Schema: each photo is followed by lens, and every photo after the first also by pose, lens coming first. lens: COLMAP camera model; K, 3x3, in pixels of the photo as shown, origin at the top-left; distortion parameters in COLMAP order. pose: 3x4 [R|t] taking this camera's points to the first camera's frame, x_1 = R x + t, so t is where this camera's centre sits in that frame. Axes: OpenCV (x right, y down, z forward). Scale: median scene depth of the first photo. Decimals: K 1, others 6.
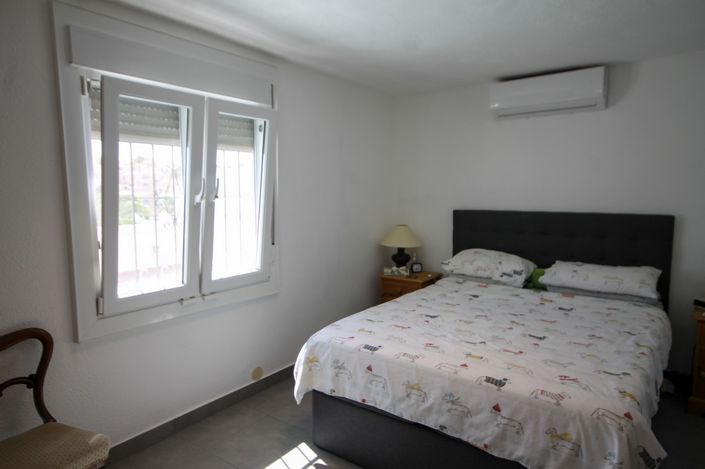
lens RADIAL K [[418.7, 0, 383.2], [0, 418.7, 235.6], [0, 0, 1]] dist [0.013483, 0.002033]
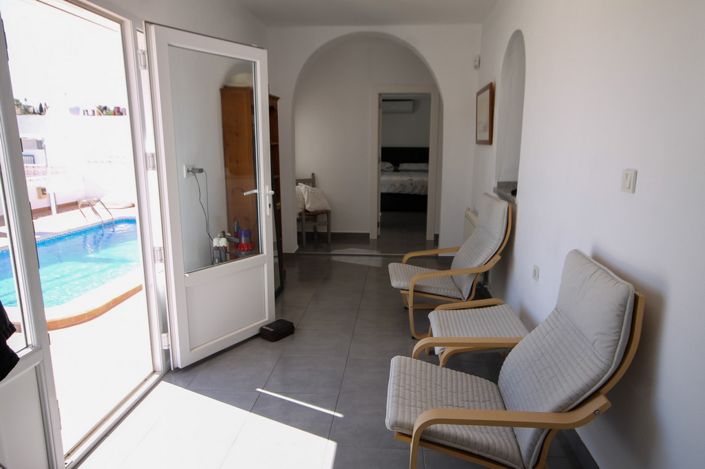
lens RADIAL K [[439.3, 0, 352.5], [0, 439.3, 234.5], [0, 0, 1]] dist [0.006696, 0.002036]
pose [[0.871330, -0.096250, 0.481166, -2.114018], [0.047109, 0.992453, 0.113217, 0.278282], [-0.488432, -0.075982, 0.869288, -2.349758]]
